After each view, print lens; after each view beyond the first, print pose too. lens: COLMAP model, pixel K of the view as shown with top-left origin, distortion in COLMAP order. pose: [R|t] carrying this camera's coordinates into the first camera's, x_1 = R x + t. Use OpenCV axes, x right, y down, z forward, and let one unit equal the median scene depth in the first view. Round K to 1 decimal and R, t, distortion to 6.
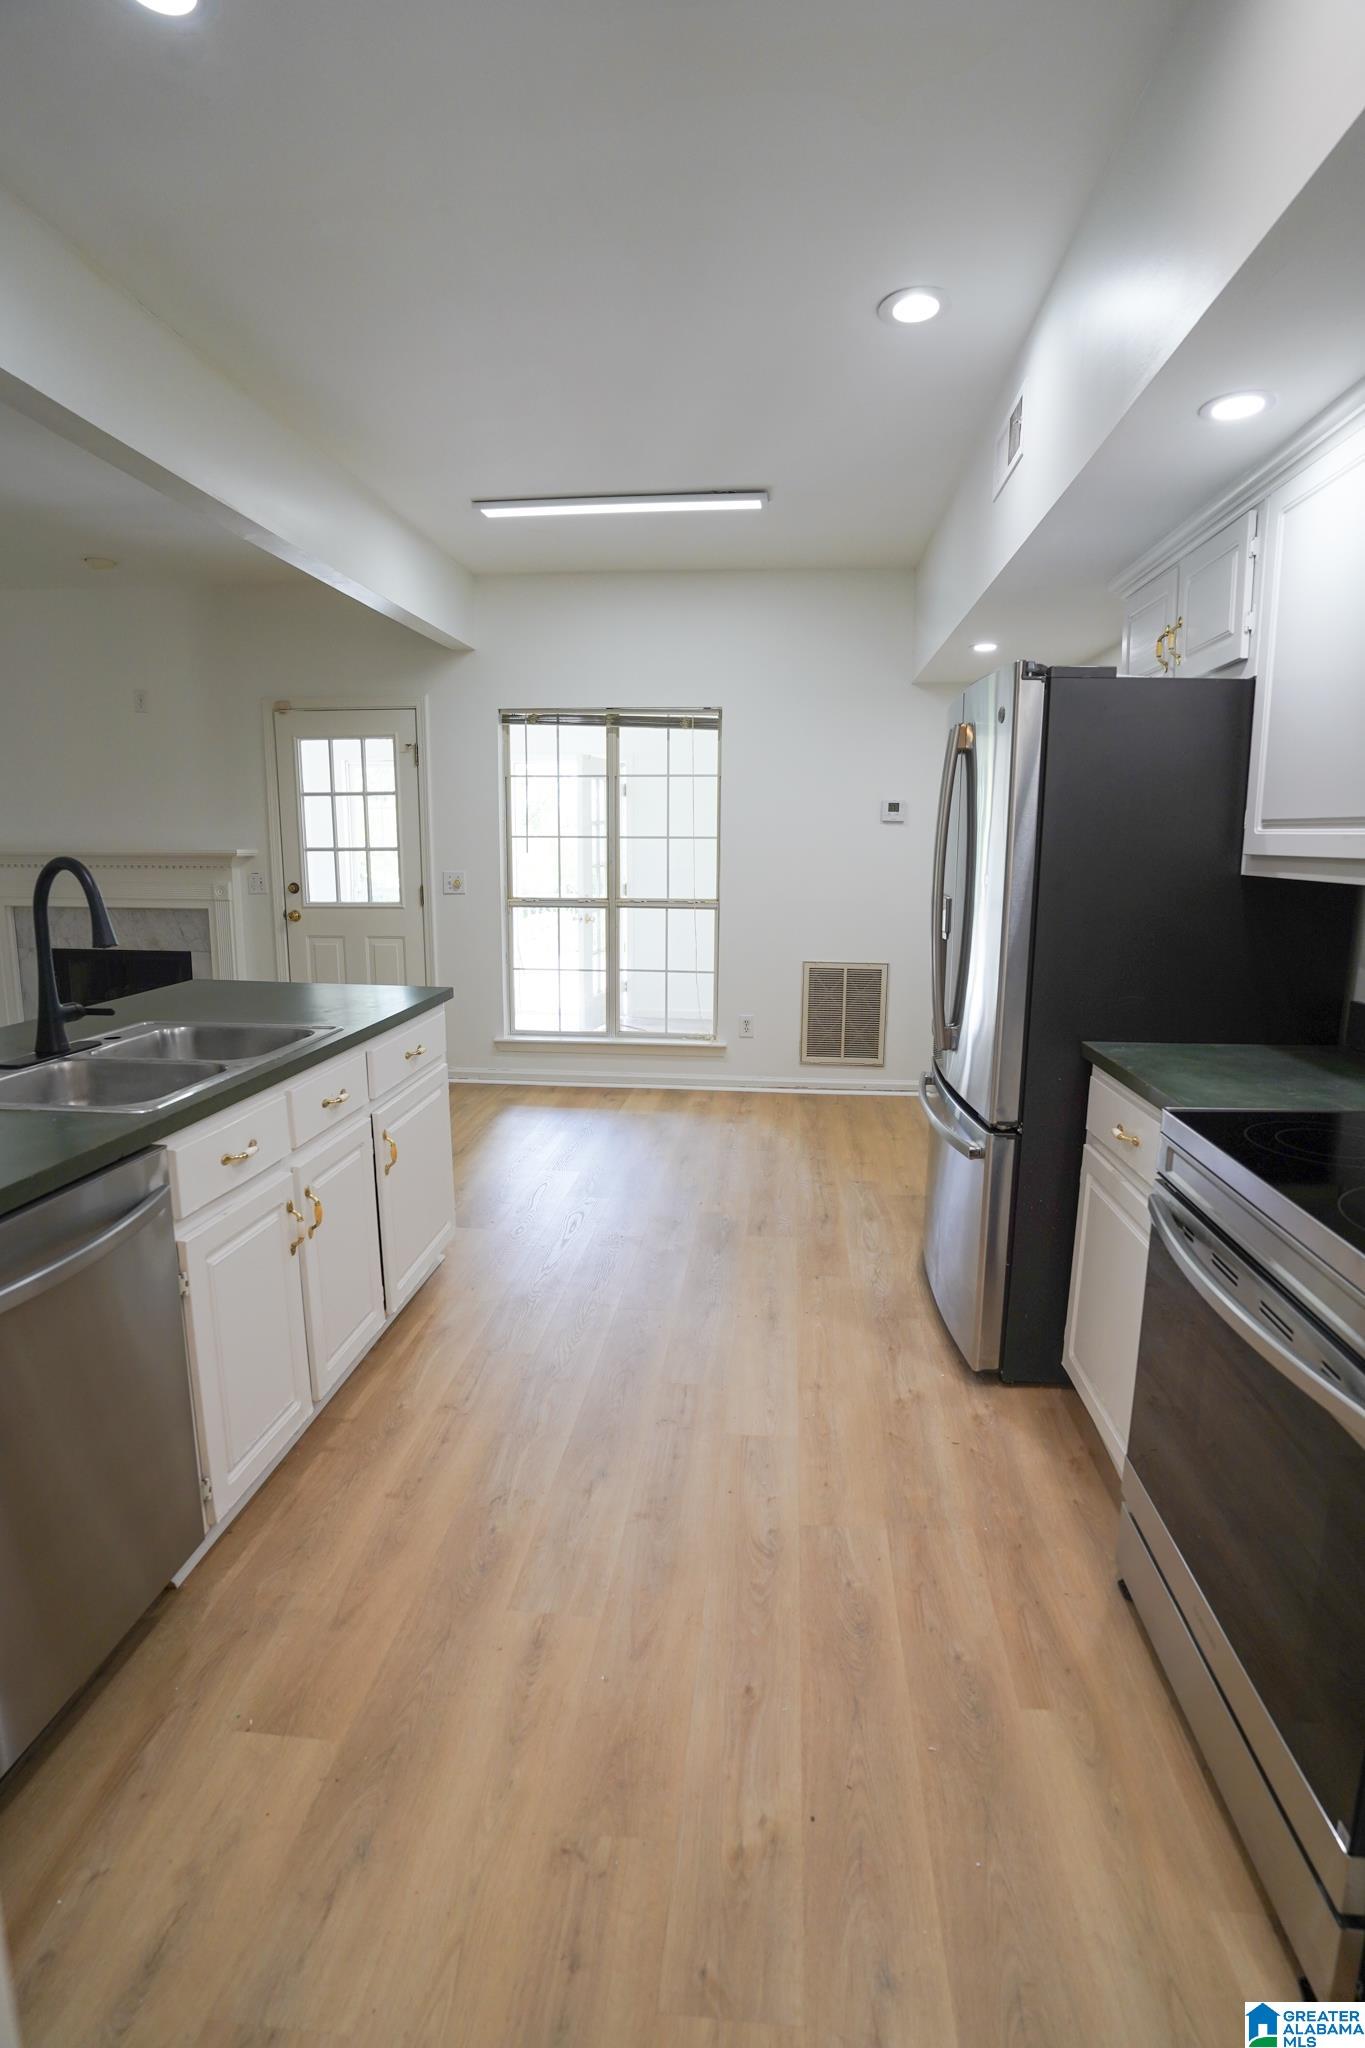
lens RADIAL K [[1011.9, 0, 692.0], [0, 1011.9, 1024.9], [0, 0, 1]] dist [-0.069141, 0.034392]
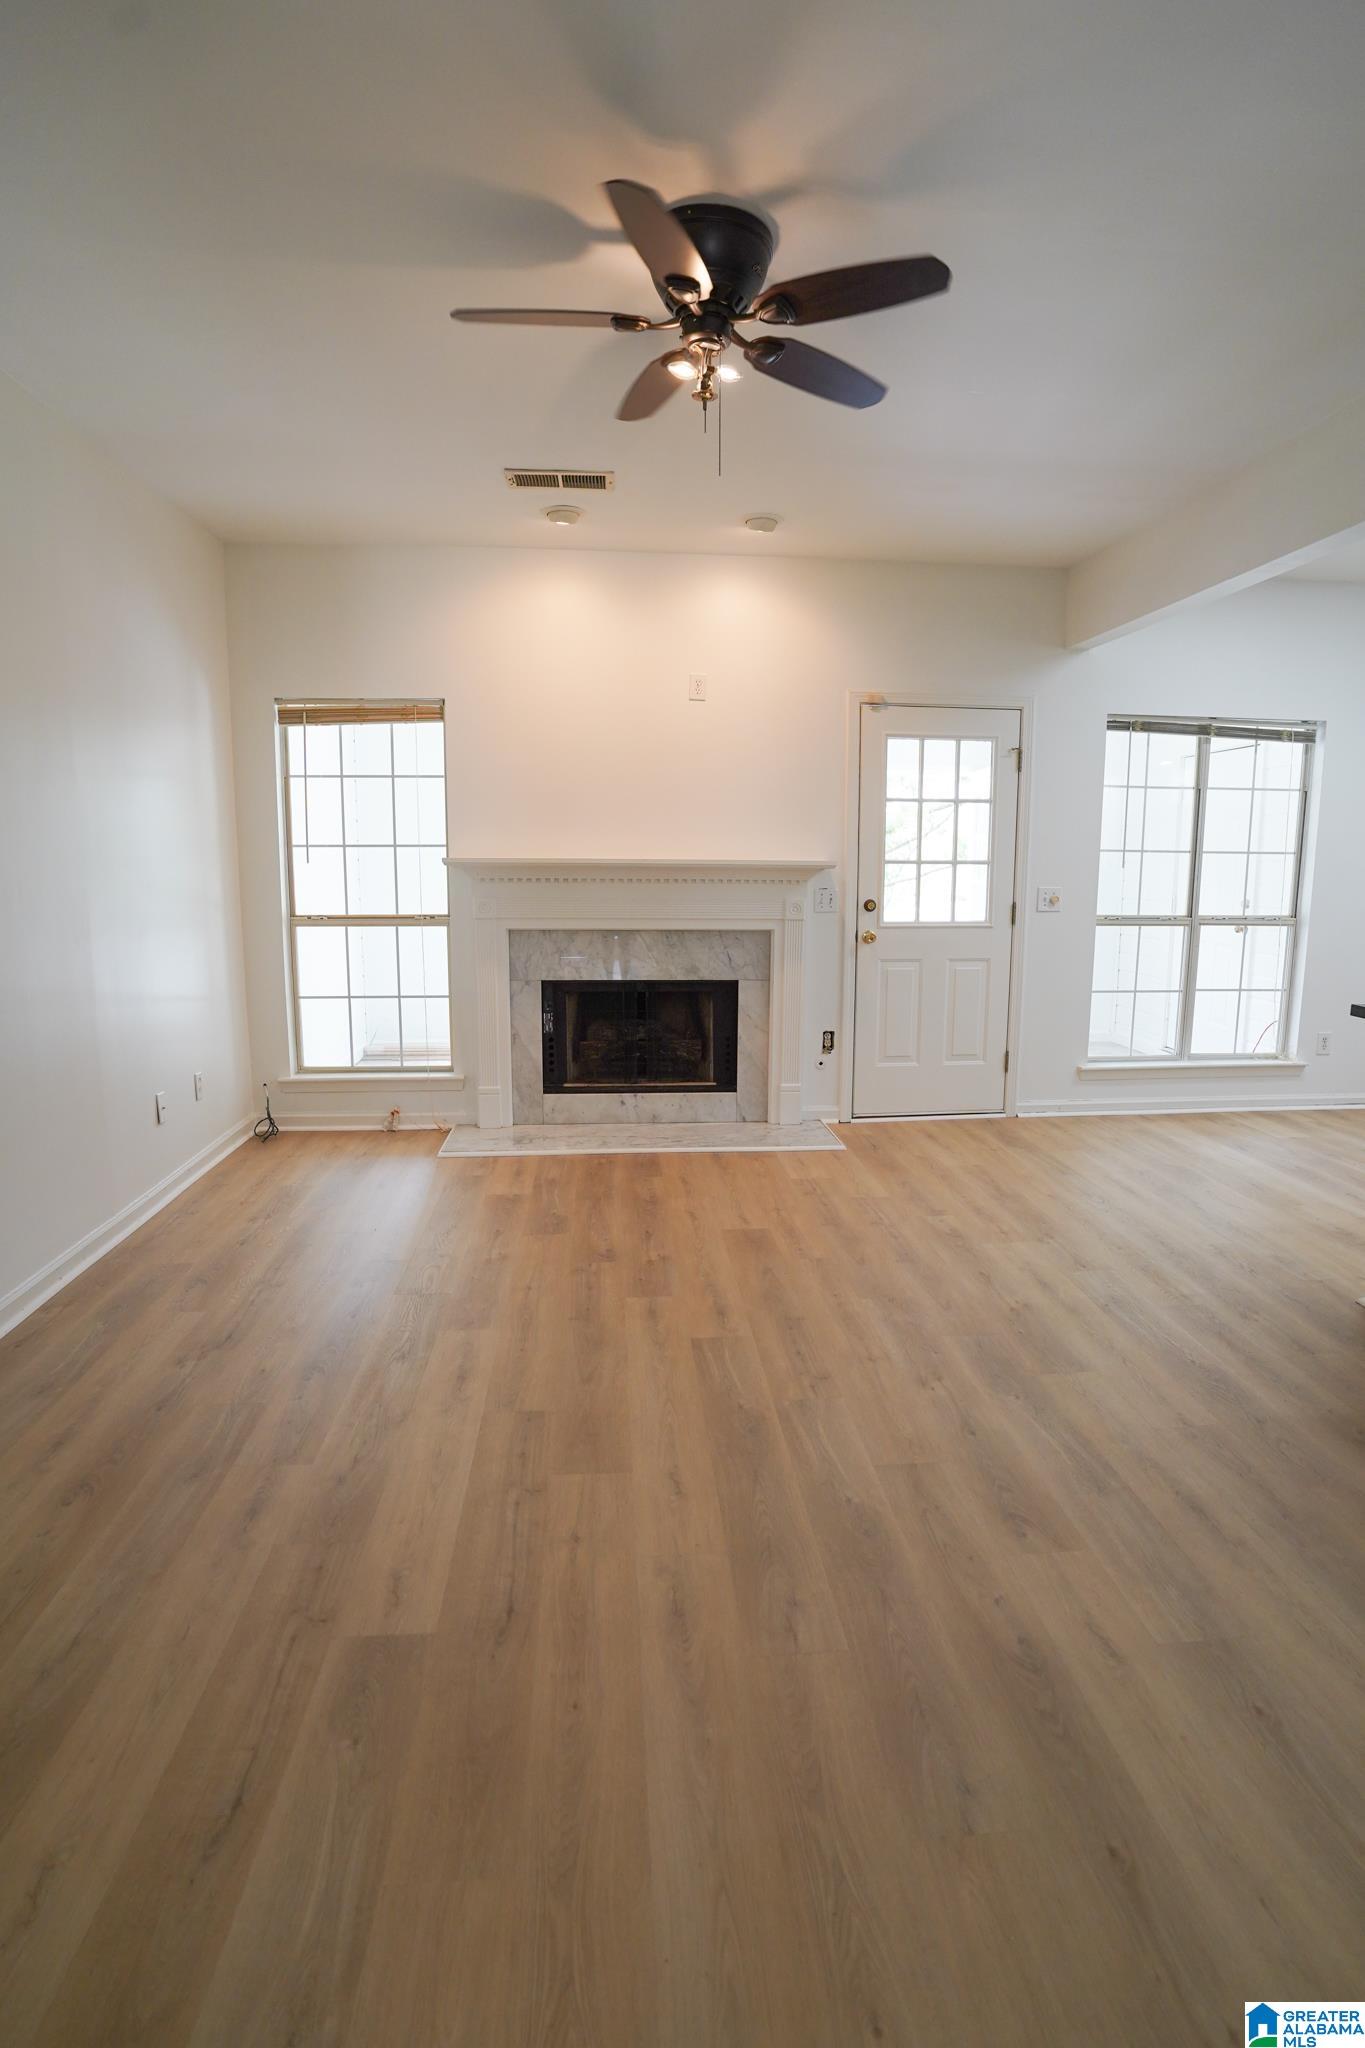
lens RADIAL K [[1059.5, 0, 701.3], [0, 1059.5, 1025.1], [0, 0, 1]] dist [-0.058697, 0.013935]
pose [[0.981638, -0.032826, 0.187910, -0.780973], [0.036370, 0.999219, -0.015441, -0.024704], [-0.187256, 0.021992, 0.982065, 0.125123]]
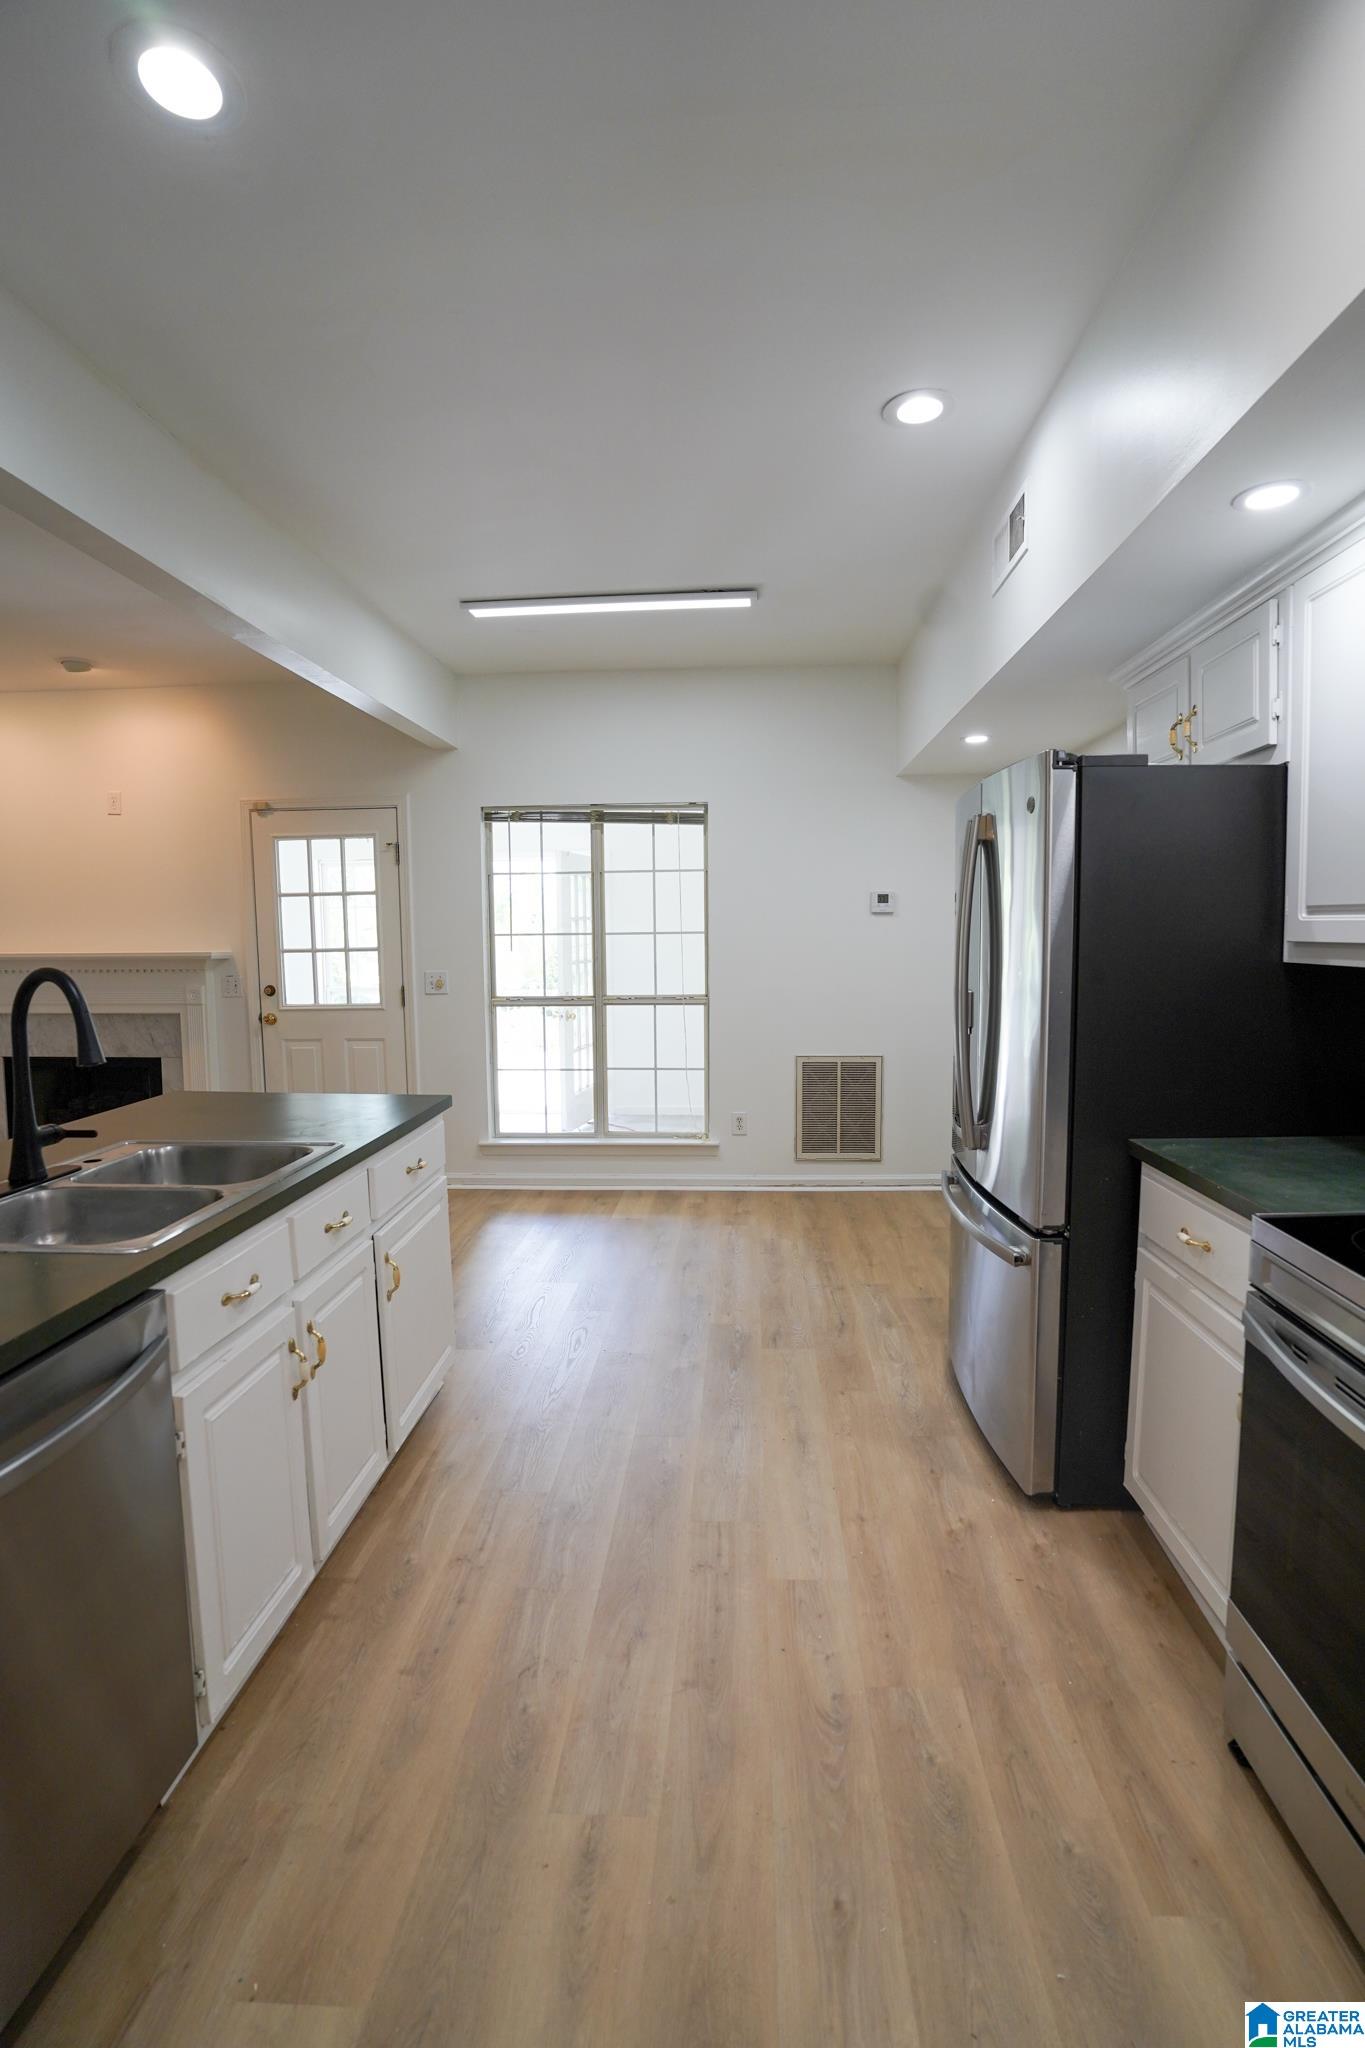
lens RADIAL K [[1011.9, 0, 692.1], [0, 1011.9, 1030.3], [0, 0, 1]] dist [-0.069141, 0.034392]
pose [[0.999114, -0.021447, 0.036205, -0.026847], [0.024439, 0.996139, -0.084315, -0.007424], [-0.034257, 0.085125, 0.995781, 0.025592]]
